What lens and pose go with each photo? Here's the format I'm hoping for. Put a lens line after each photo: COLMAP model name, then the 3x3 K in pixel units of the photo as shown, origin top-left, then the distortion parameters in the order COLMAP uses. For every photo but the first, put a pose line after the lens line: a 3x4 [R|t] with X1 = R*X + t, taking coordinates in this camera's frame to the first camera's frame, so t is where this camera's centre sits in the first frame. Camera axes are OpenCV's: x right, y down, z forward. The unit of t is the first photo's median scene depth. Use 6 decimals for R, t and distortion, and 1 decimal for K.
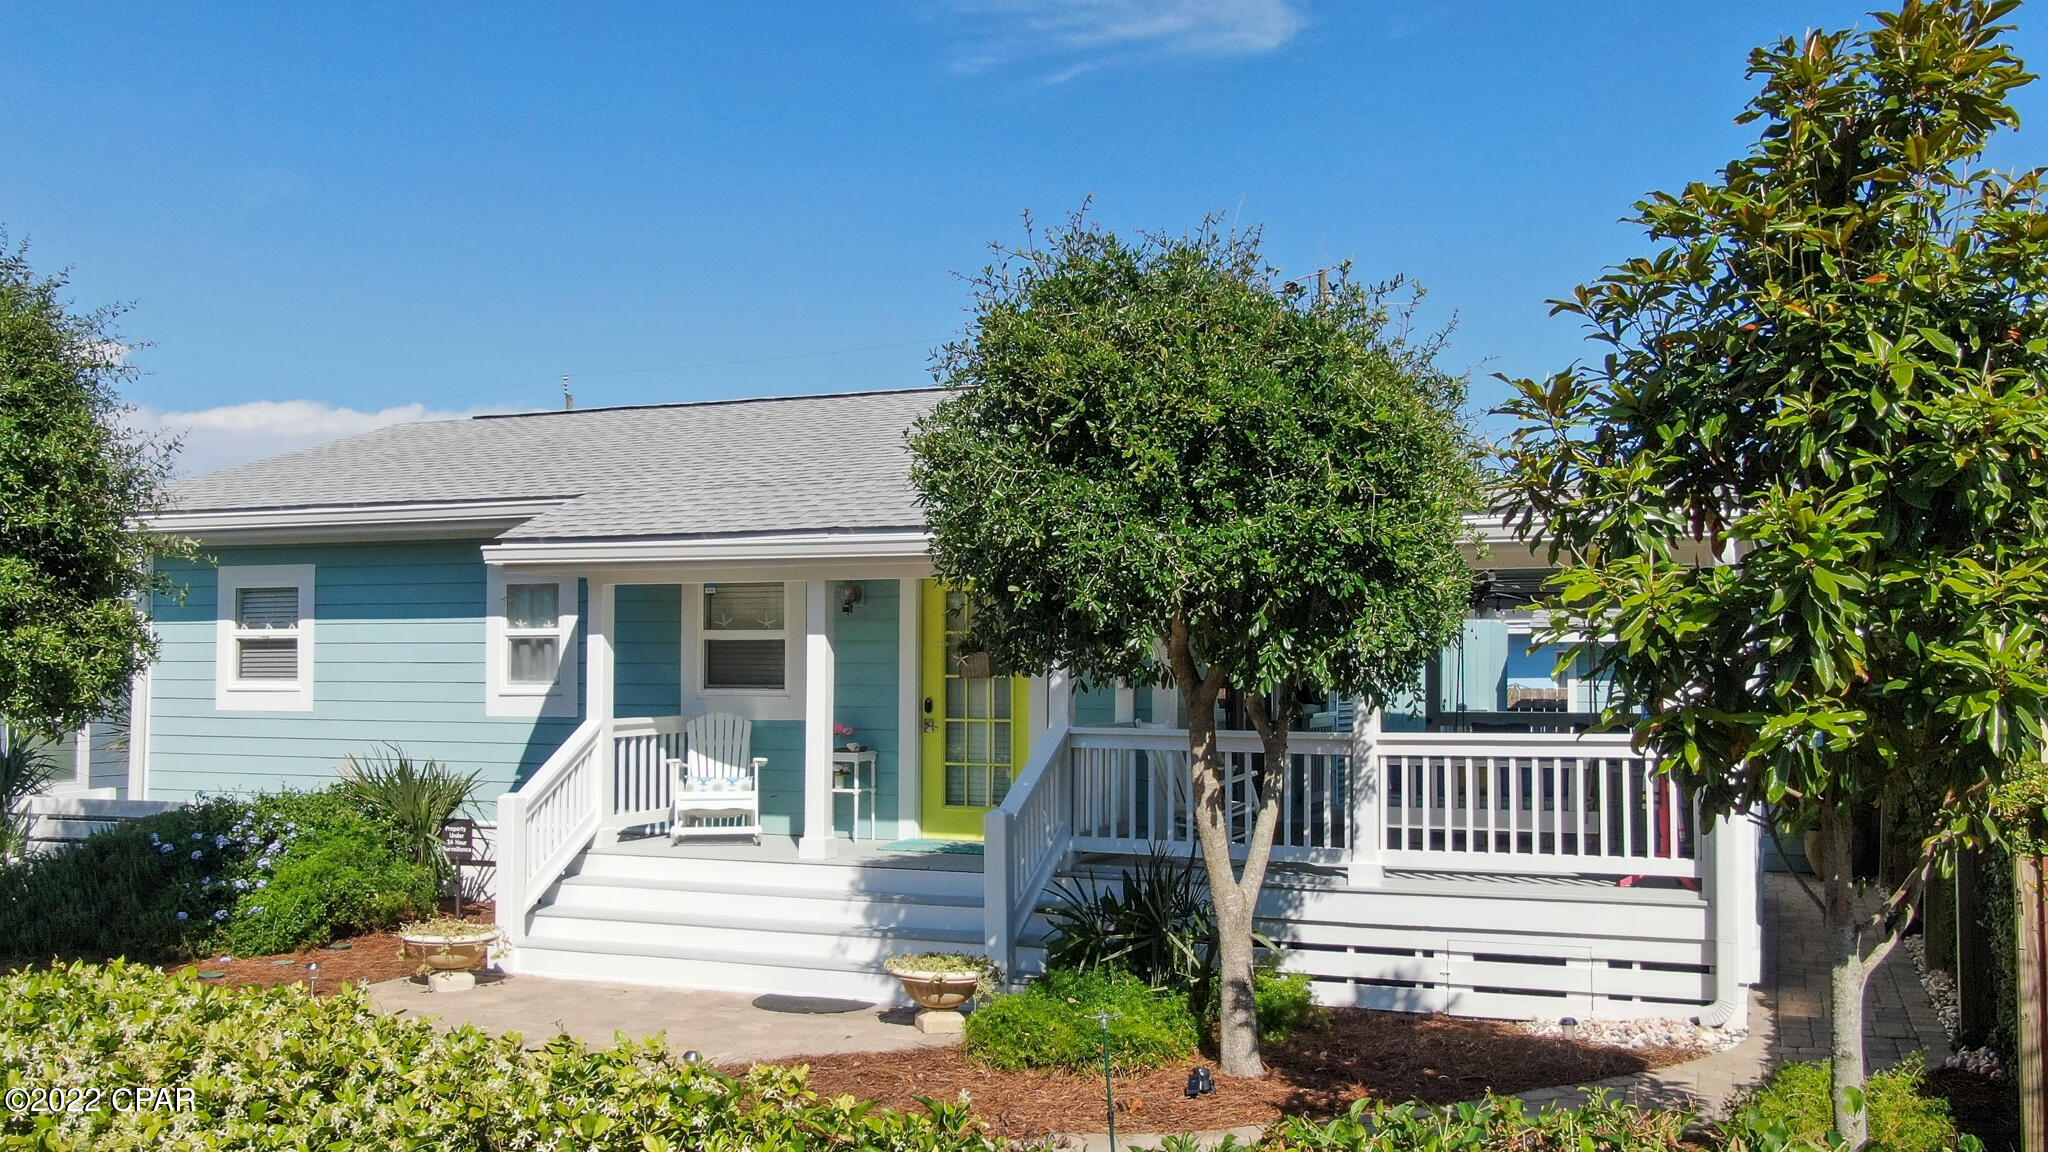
lens RADIAL K [[1905.2, 0, 1024.0], [0, 1905.2, 576.0], [0, 0, 1]] dist [0.001522, 0.010181]
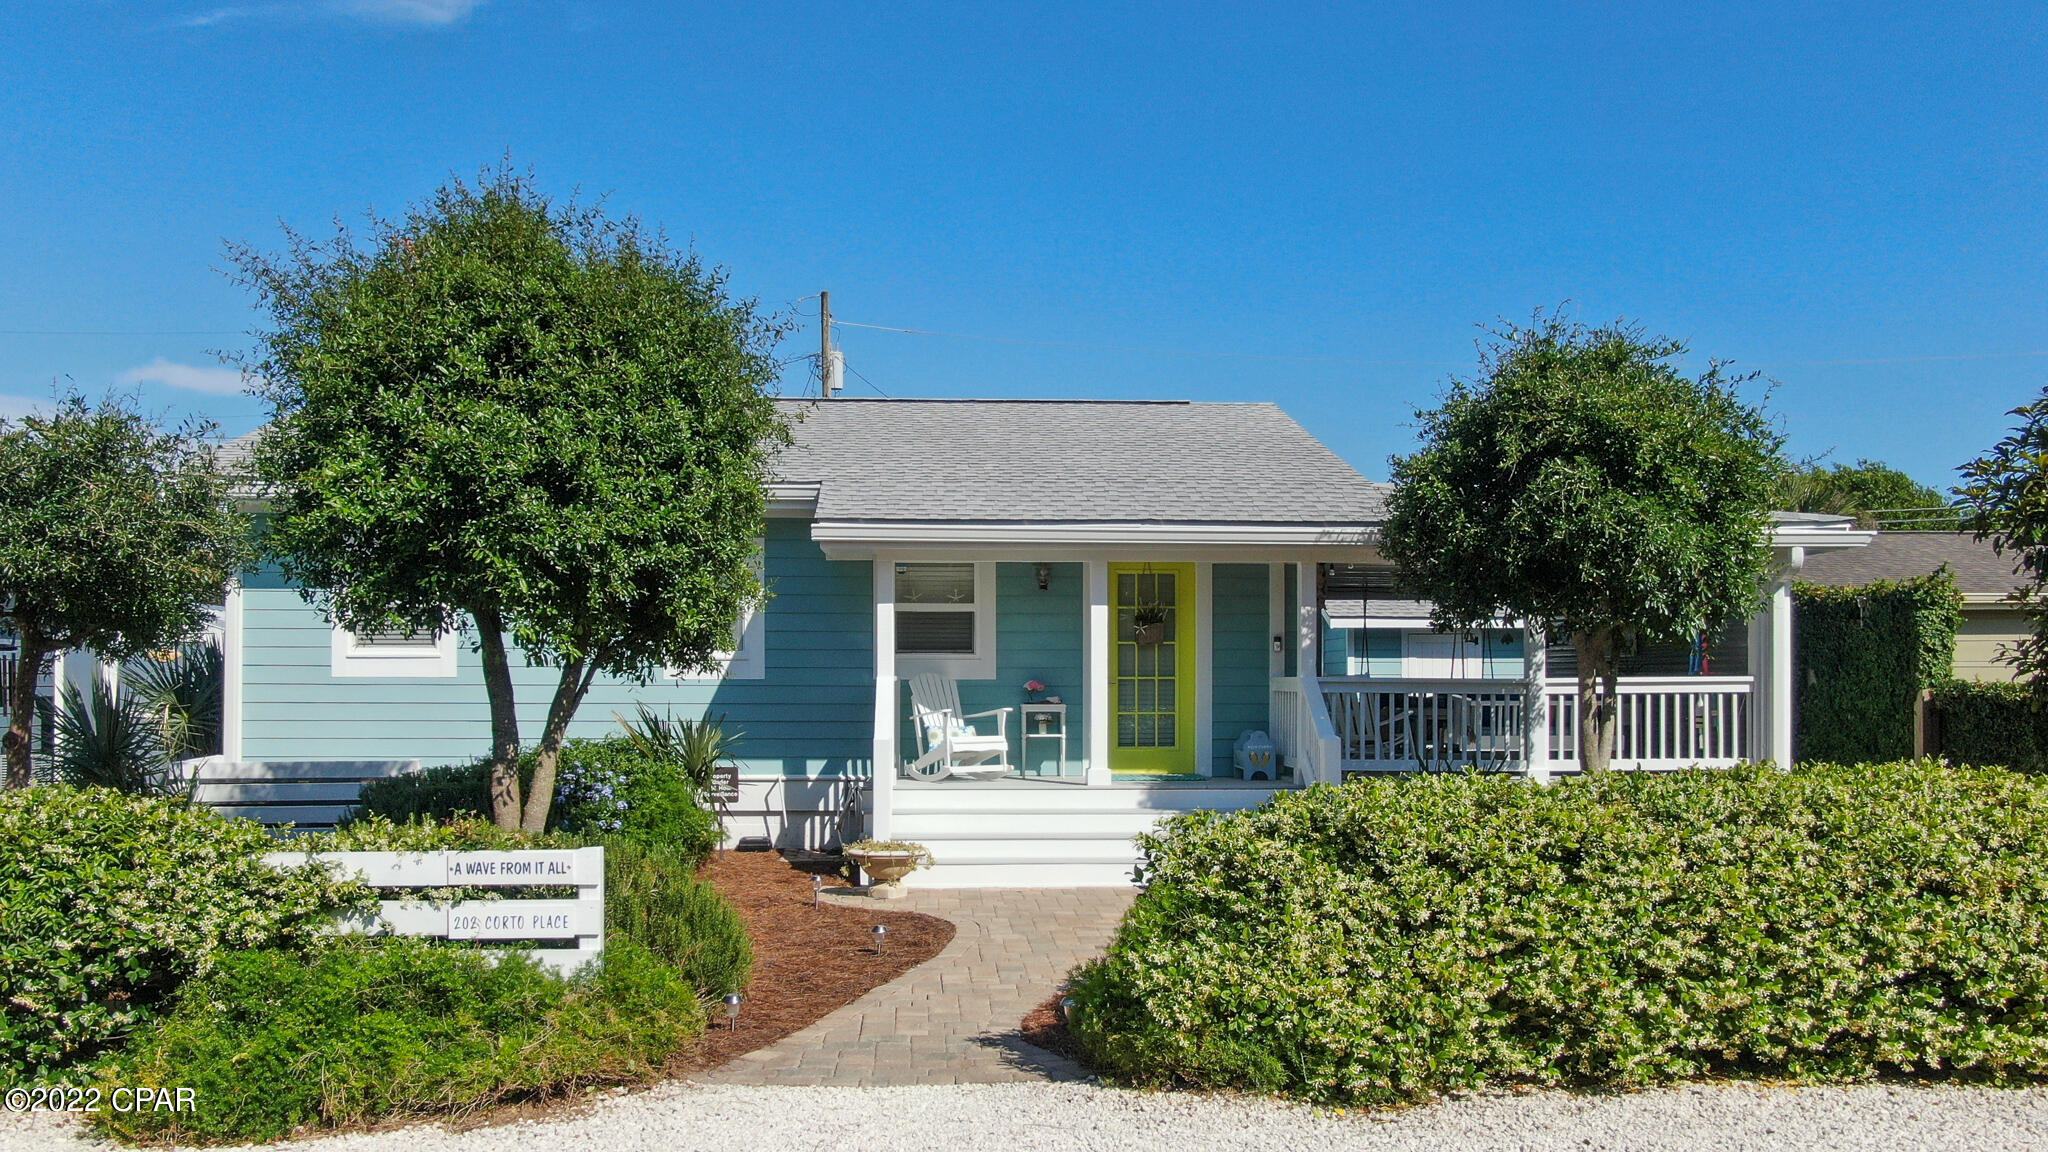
lens RADIAL K [[1905.2, 0, 1024.0], [0, 1905.2, 576.0], [0, 0, 1]] dist [0.001522, 0.010181]
pose [[0.903232, 0.019286, 0.428718, -0.600871], [-0.020323, 0.999791, -0.002159, 0.012736], [-0.428670, -0.006763, 0.903436, -0.091251]]
